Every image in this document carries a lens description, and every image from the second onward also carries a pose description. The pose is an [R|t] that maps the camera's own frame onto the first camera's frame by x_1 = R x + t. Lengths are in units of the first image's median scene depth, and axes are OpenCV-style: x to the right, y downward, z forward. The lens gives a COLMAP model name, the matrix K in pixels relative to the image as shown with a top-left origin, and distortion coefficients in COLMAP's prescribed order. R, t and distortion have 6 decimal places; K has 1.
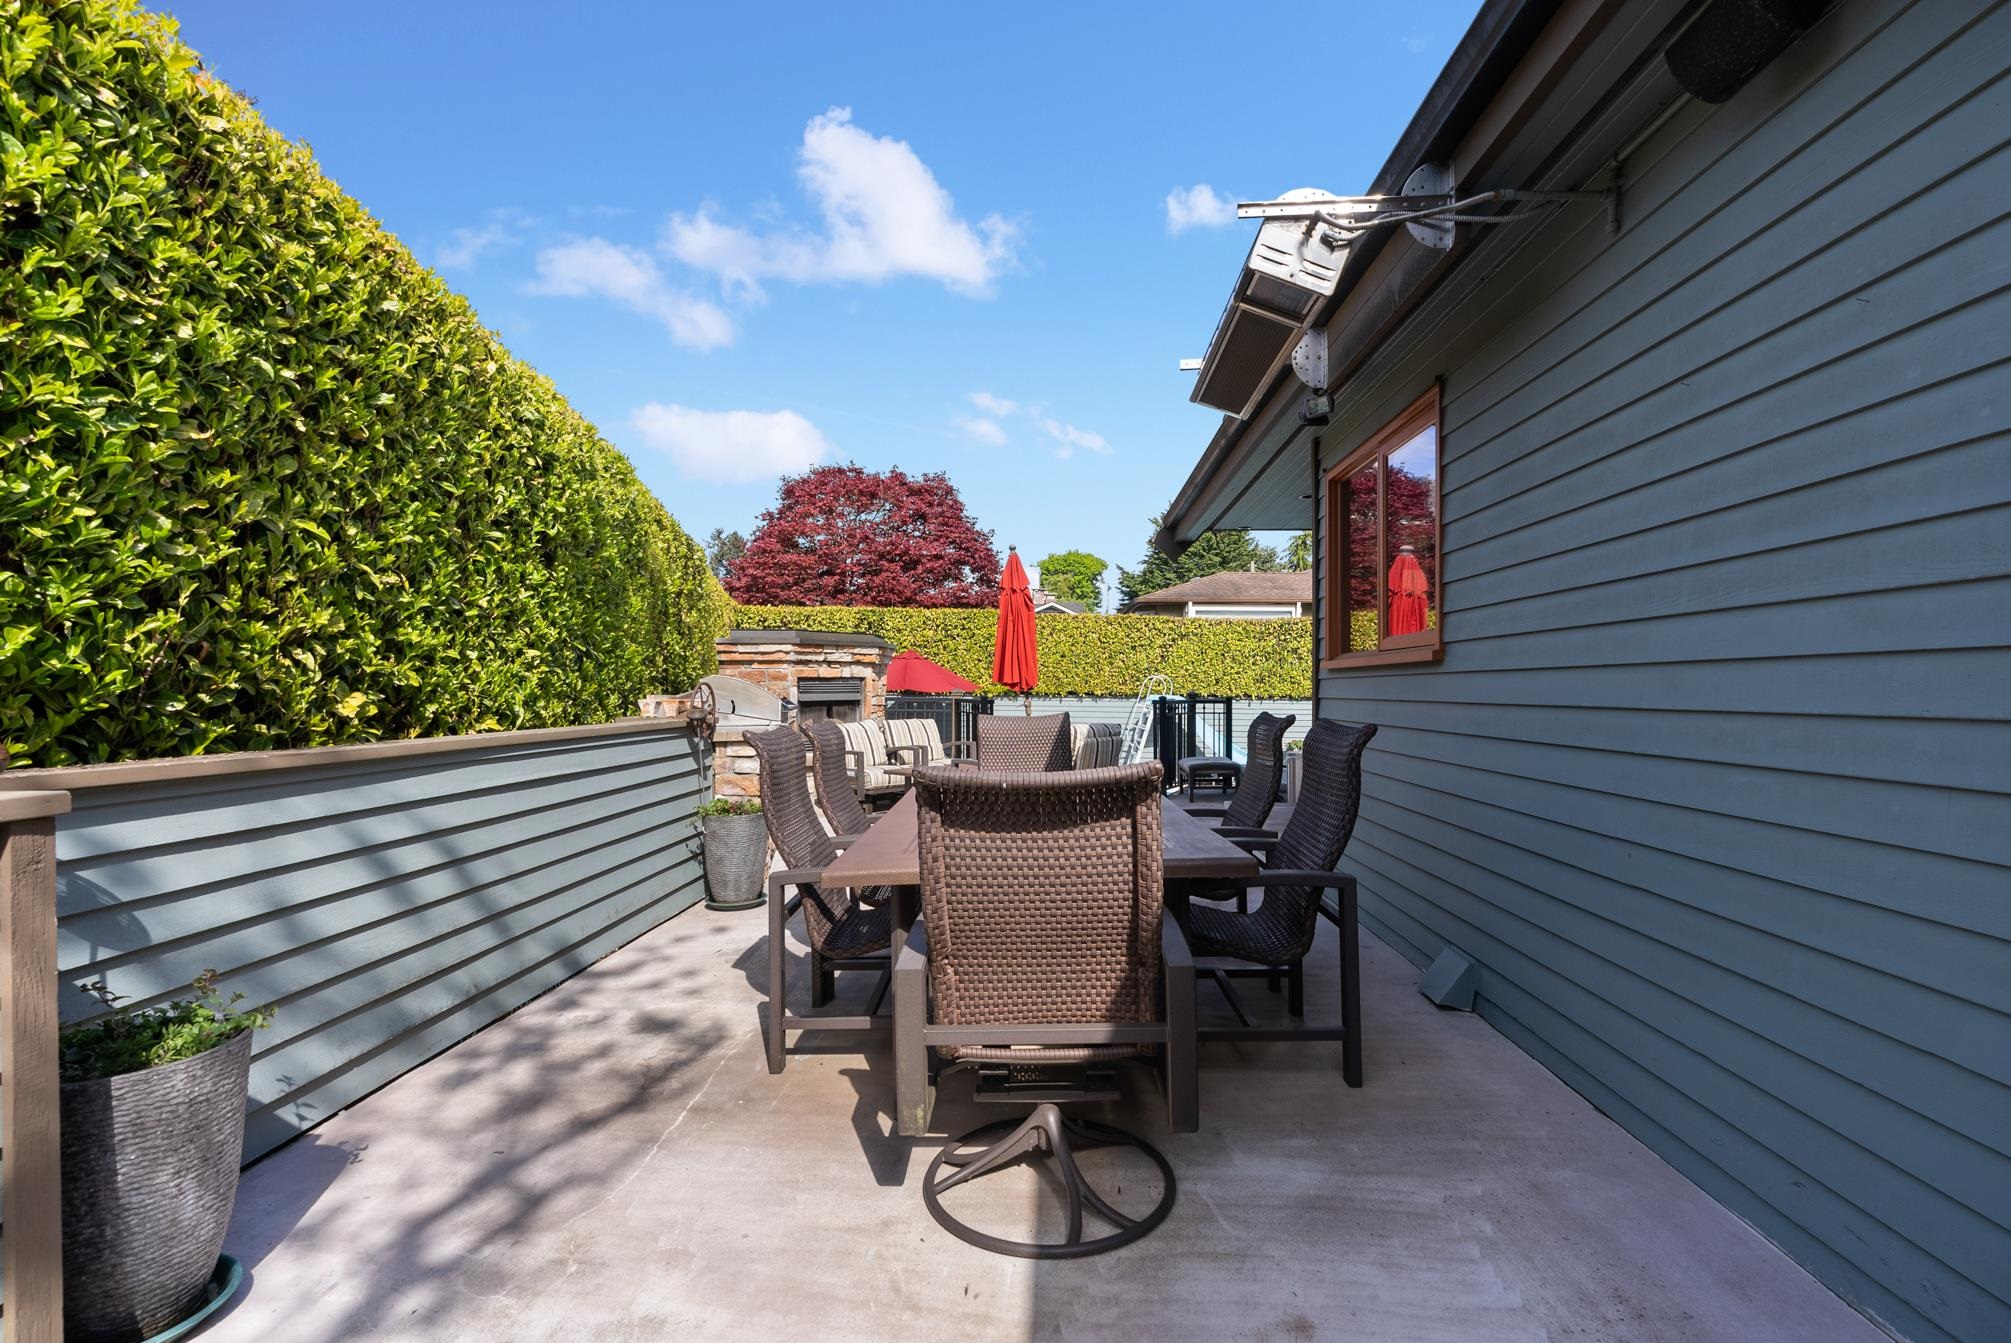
lens RADIAL K [[914.4, 0, 1017.3], [0, 914.4, 663.8], [0, 0, 1]] dist [-0.013403, 0.002257]
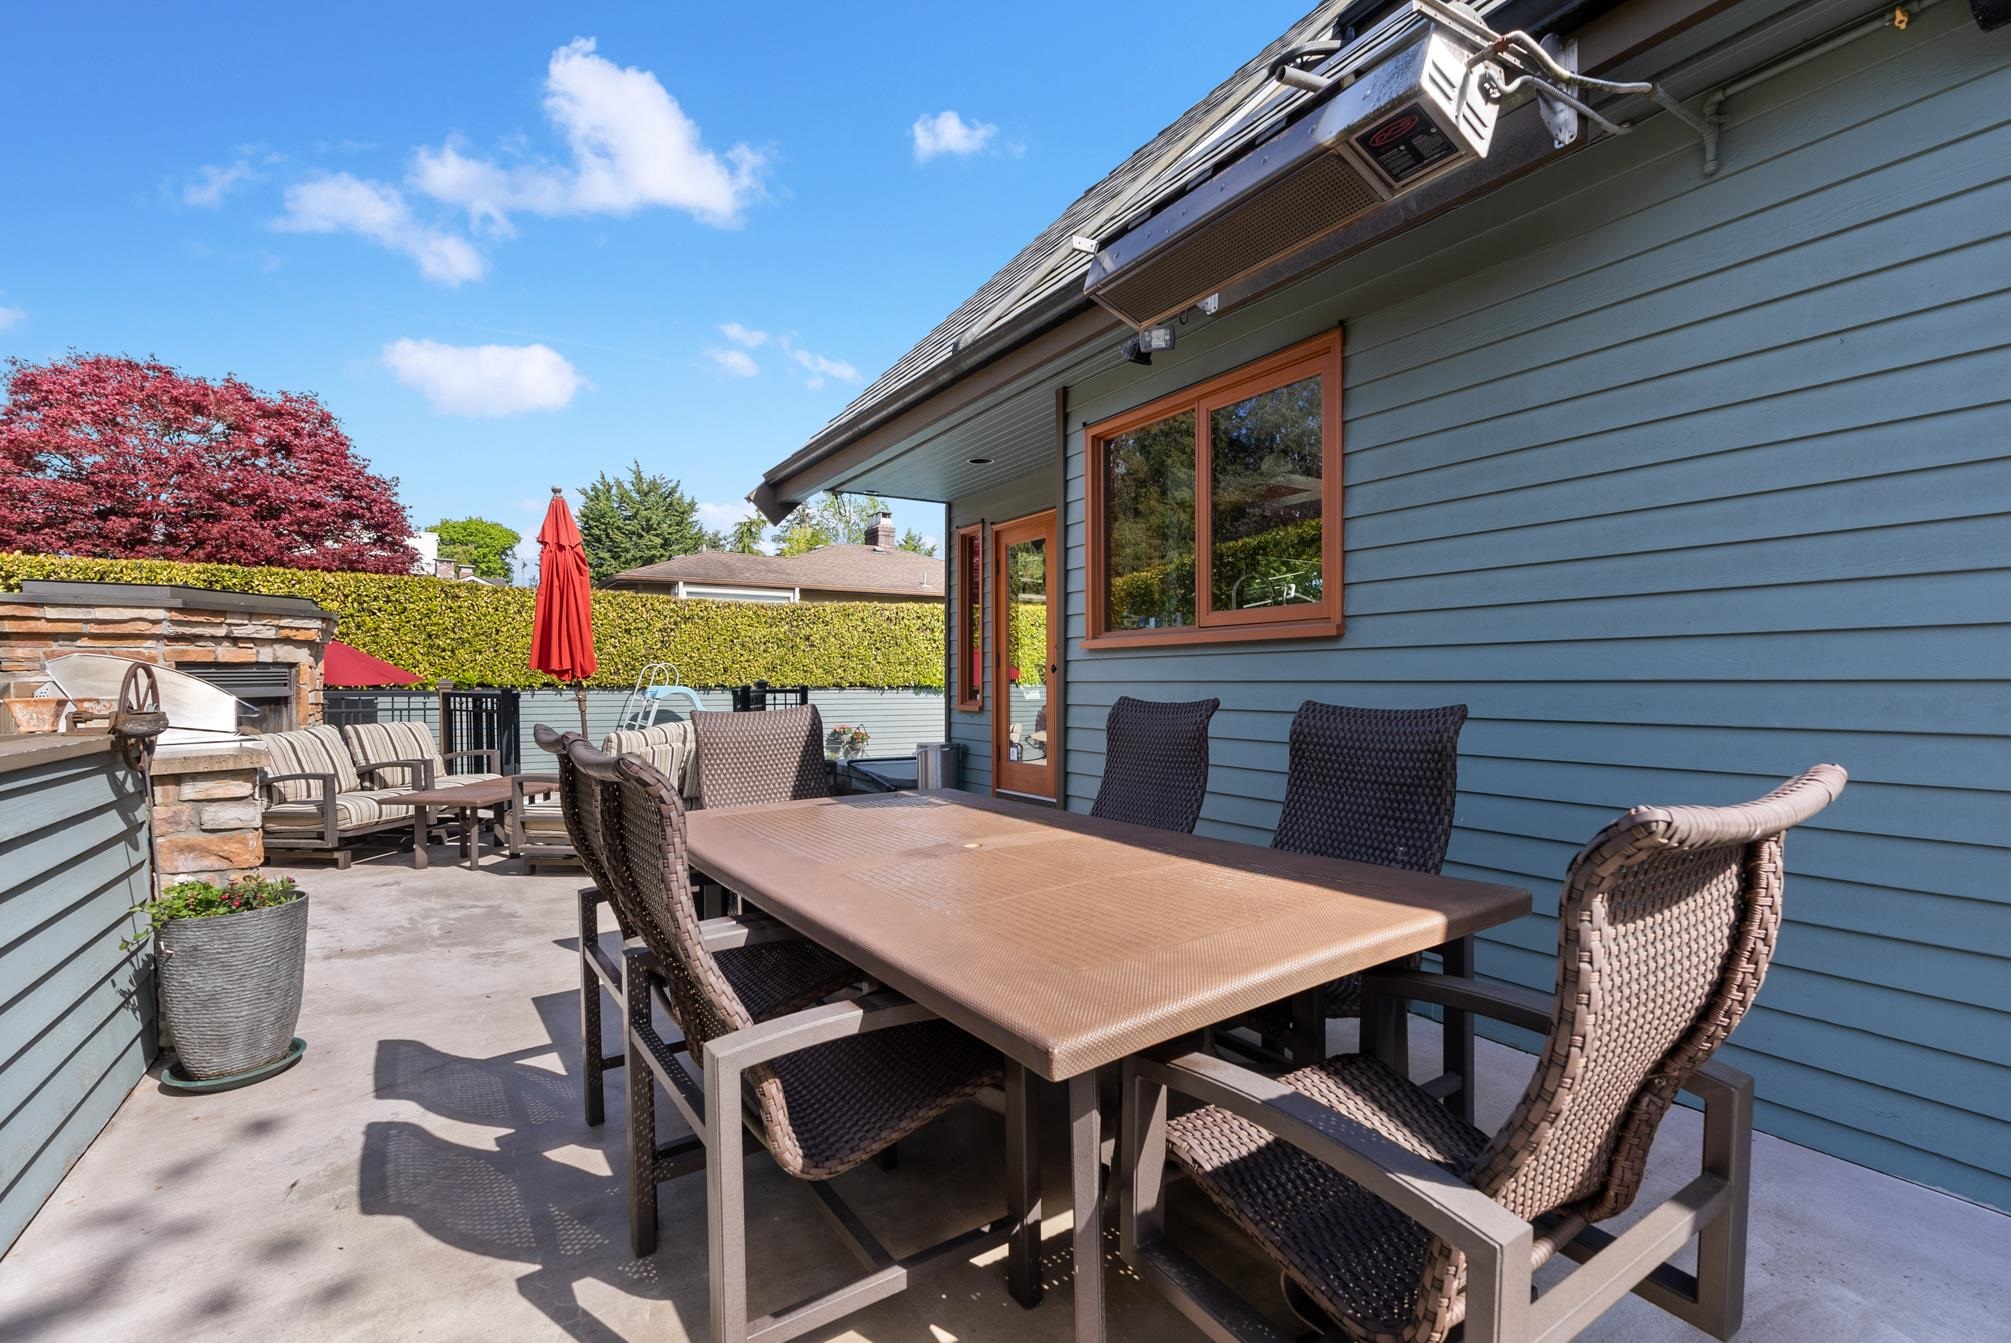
lens RADIAL K [[914.4, 0, 1018.9], [0, 914.4, 698.2], [0, 0, 1]] dist [-0.013403, 0.002257]
pose [[0.819495, -0.020461, 0.572721, -0.110907], [-0.007064, 0.998926, 0.045795, 0.006532], [-0.573042, -0.041574, 0.818471, 0.144414]]
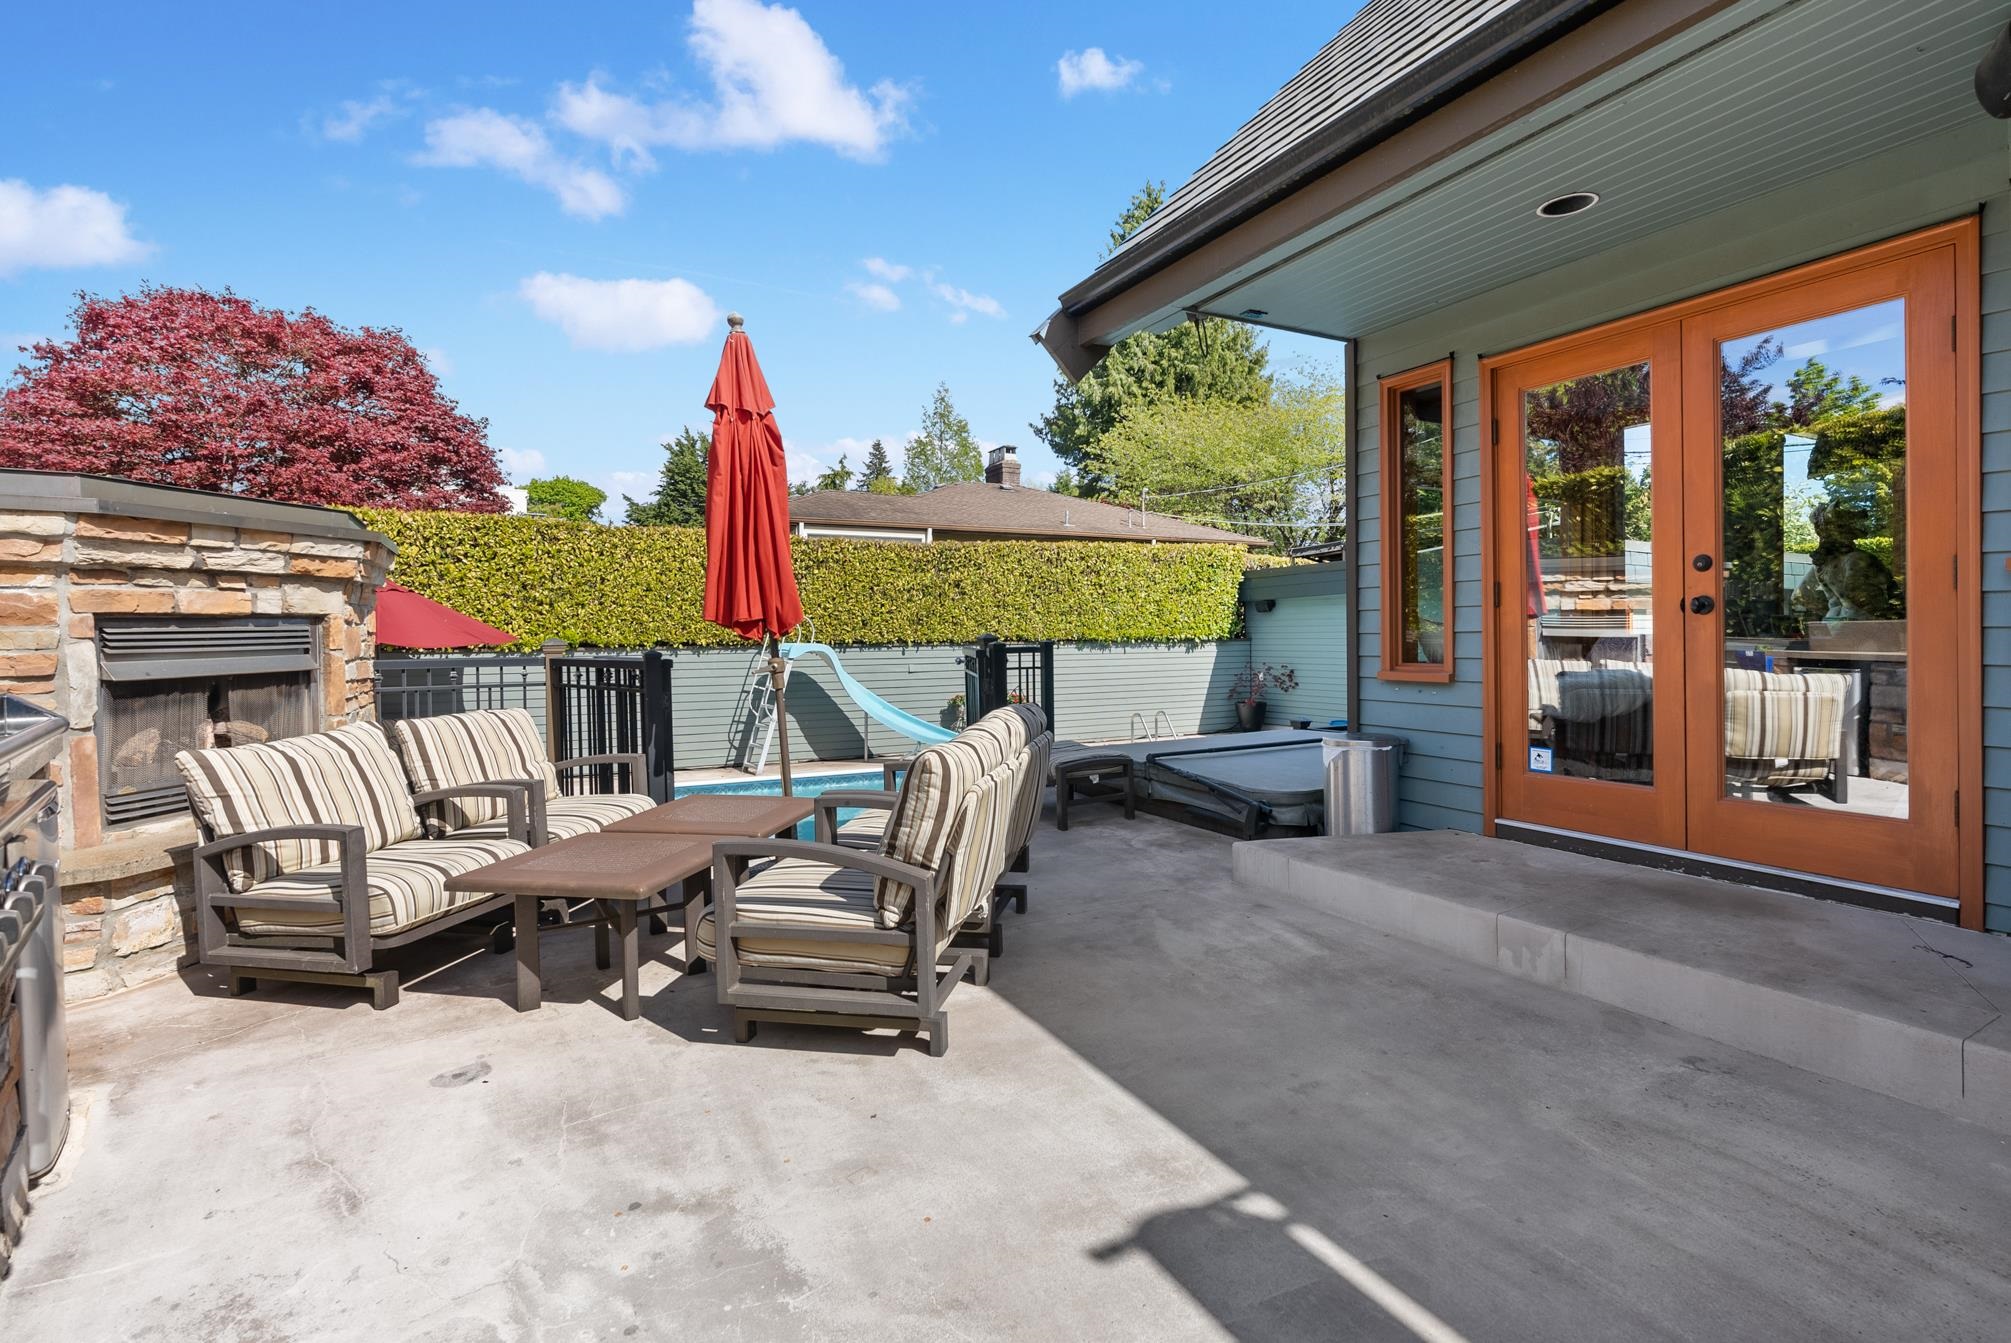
lens RADIAL K [[914.4, 0, 1027.0], [0, 914.4, 645.9], [0, 0, 1]] dist [-0.013403, 0.002257]
pose [[0.855275, -0.027367, 0.517451, -0.105138], [0.007461, 0.999151, 0.040512, 0.014178], [-0.518121, -0.030789, 0.854753, 0.474080]]
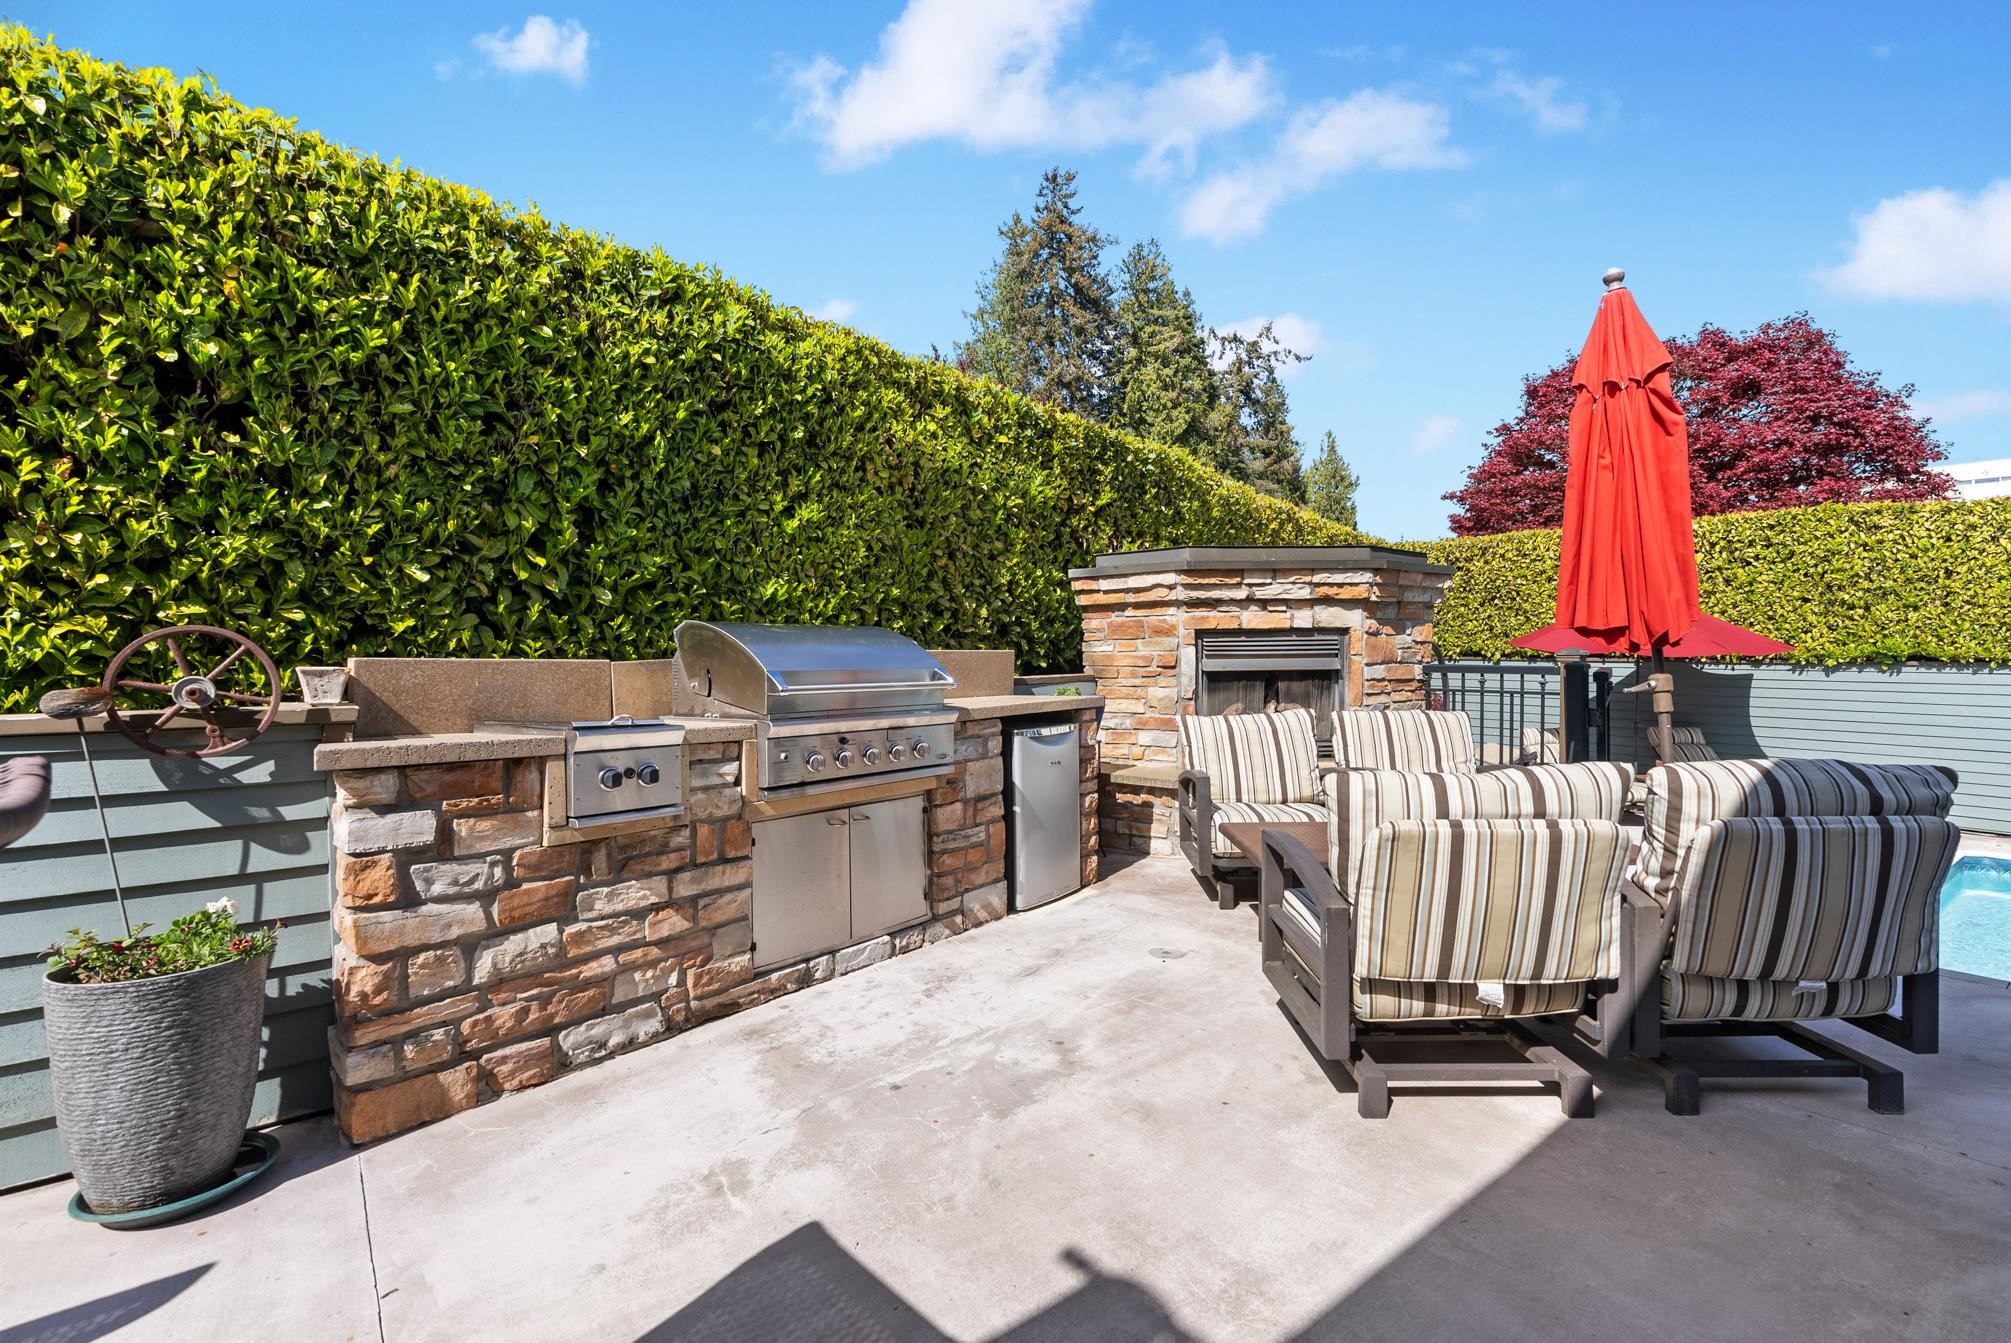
lens RADIAL K [[914.4, 0, 1023.8], [0, 914.4, 664.0], [0, 0, 1]] dist [-0.013403, 0.002257]
pose [[0.657746, 0.000689, -0.753240, 0.106198], [0.025336, 0.999413, 0.023038, 0.018333], [0.752814, -0.034238, 0.657343, 0.490851]]
